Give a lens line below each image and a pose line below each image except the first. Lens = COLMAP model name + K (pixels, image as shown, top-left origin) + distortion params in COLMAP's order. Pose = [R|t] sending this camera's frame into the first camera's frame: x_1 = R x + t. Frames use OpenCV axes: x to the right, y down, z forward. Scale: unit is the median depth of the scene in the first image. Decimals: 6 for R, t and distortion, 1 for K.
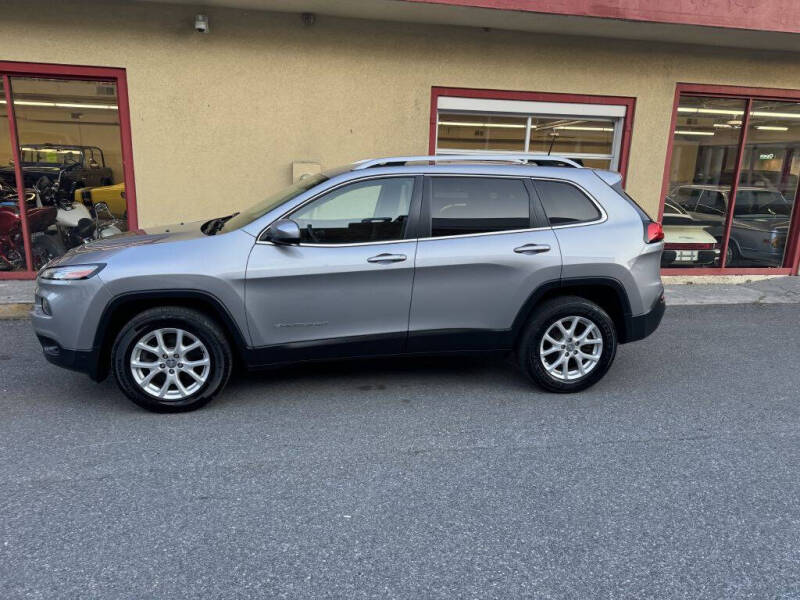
lens RADIAL K [[563.1, 0, 403.8], [0, 563.1, 298.6], [0, 0, 1]] dist [0.038018, -0.042166]
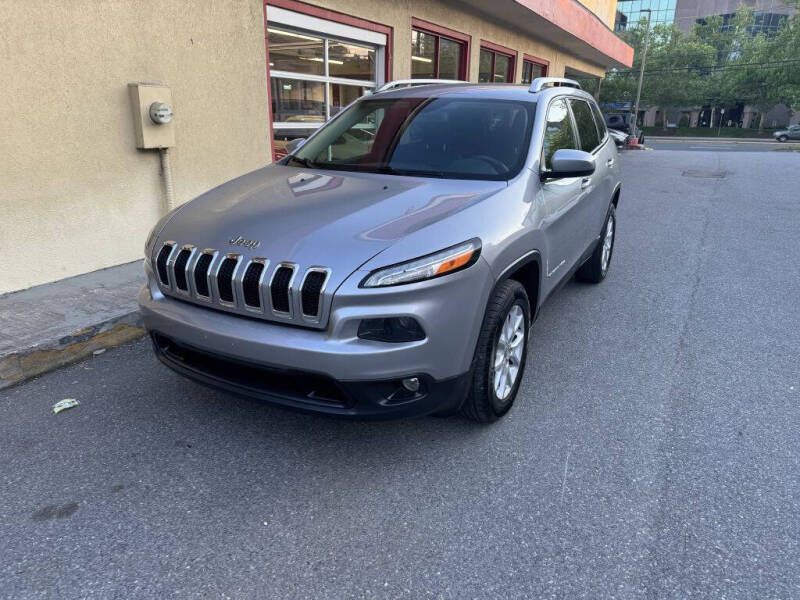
lens RADIAL K [[563.1, 0, 398.0], [0, 563.1, 303.3], [0, 0, 1]] dist [0.038018, -0.042166]
pose [[0.622693, -0.269819, 0.734474, -0.926592], [0.180918, 0.962877, 0.200343, -0.115787], [-0.761264, 0.008127, 0.648391, 0.541873]]
